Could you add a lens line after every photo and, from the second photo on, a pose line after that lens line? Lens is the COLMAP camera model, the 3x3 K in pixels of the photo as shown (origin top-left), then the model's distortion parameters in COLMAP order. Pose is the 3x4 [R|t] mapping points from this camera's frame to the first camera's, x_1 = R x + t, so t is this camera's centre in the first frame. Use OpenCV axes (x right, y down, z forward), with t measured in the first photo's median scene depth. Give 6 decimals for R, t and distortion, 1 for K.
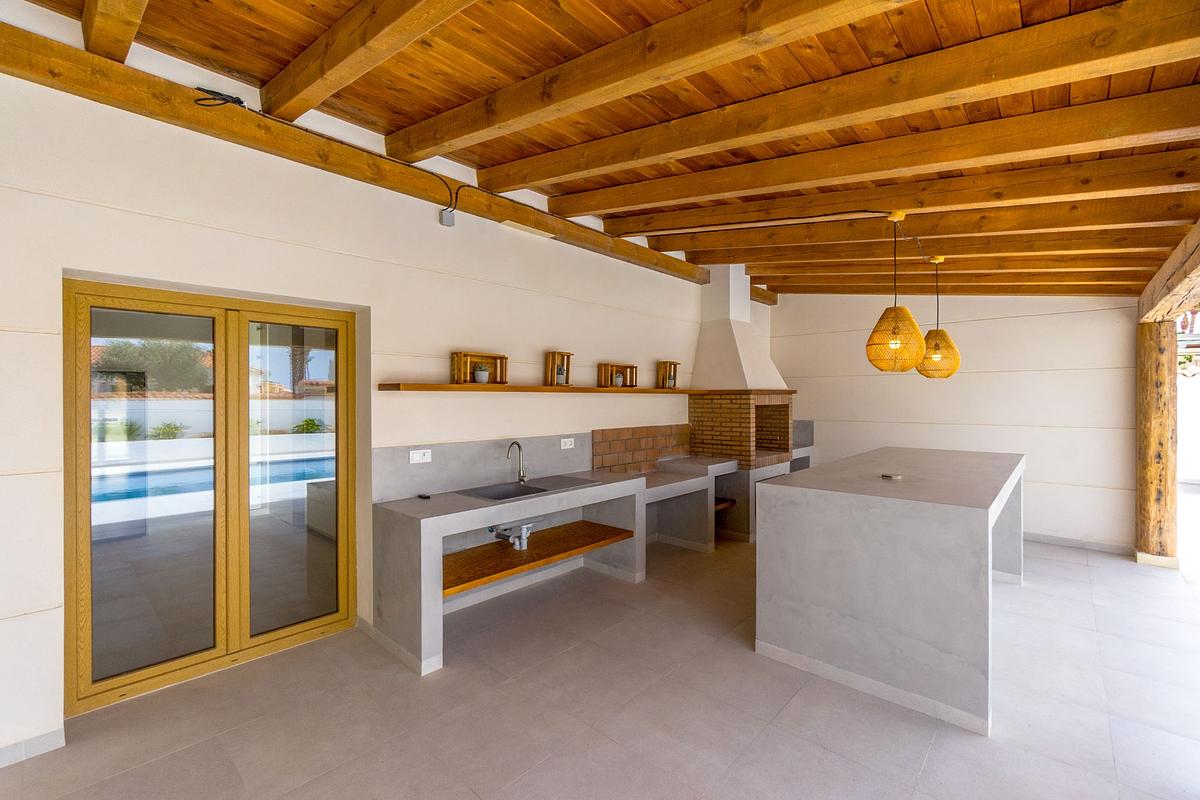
lens RADIAL K [[523.3, 0, 595.9], [0, 523.3, 395.4], [0, 0, 1]] dist [0.000052, 0.000105]
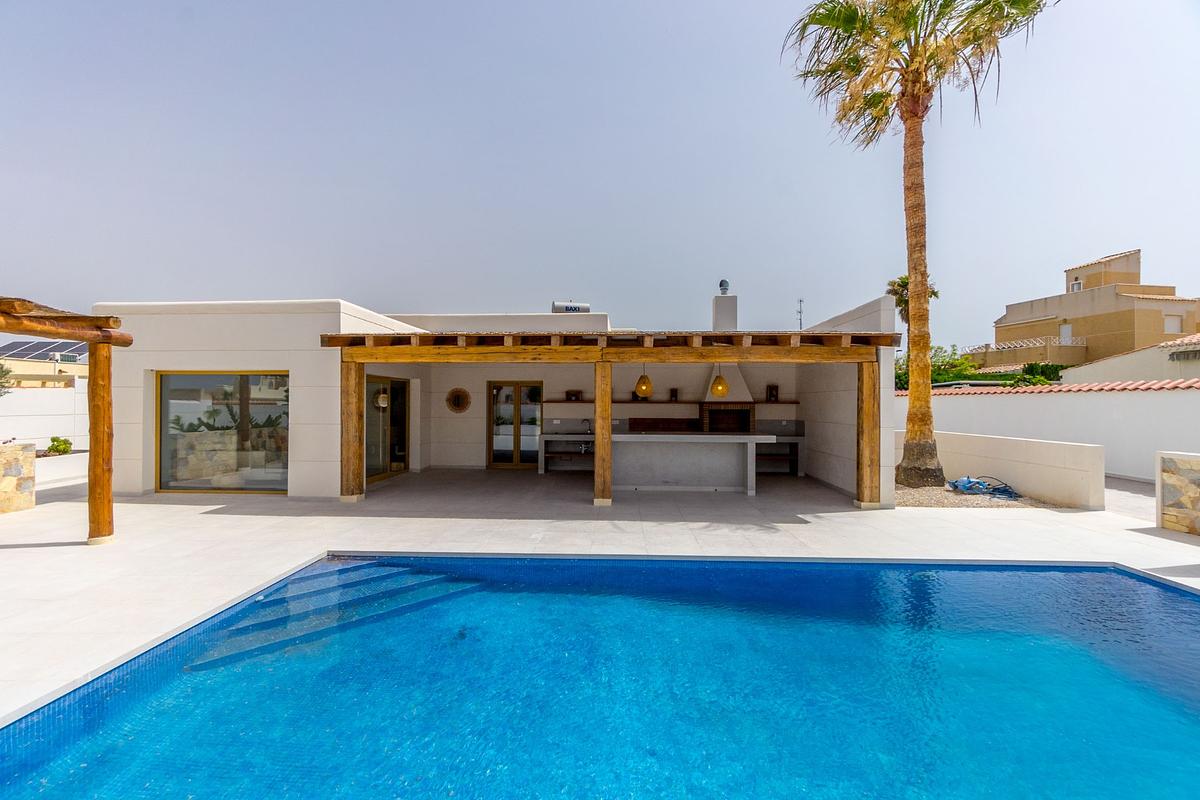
lens RADIAL K [[523.3, 0, 595.9], [0, 523.3, 395.4], [0, 0, 1]] dist [0.000052, 0.000105]
pose [[0.643829, -0.008485, -0.765122, 1.936465], [-0.000577, 0.999933, -0.011574, -0.013453], [0.765169, 0.007893, 0.643781, -0.806359]]
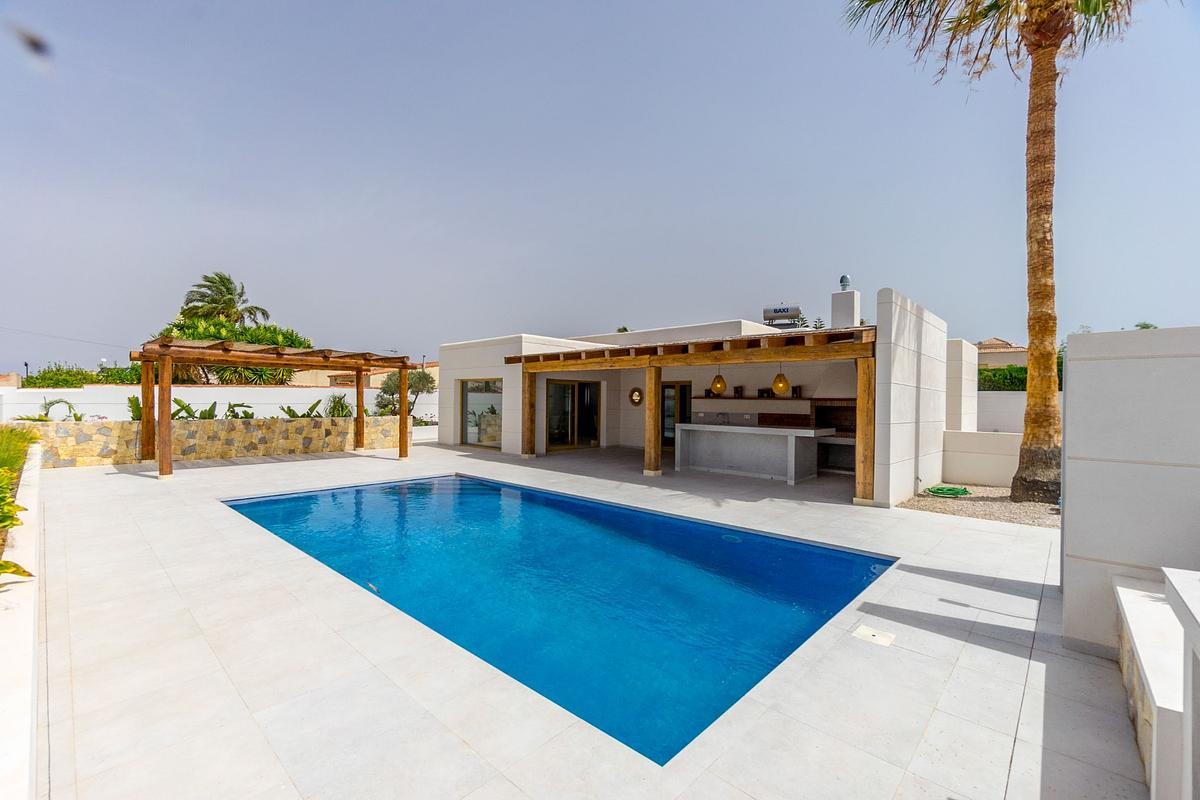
lens RADIAL K [[509.8, 0, 600.0], [0, 509.8, 400.0], [0, 0, 1]] dist [0.000662, 0.000151]
pose [[-0.004341, 0.001500, -0.999989, 2.896228], [-0.007531, 0.999970, 0.001533, -0.000381], [0.999962, 0.007537, -0.004330, 0.164683]]
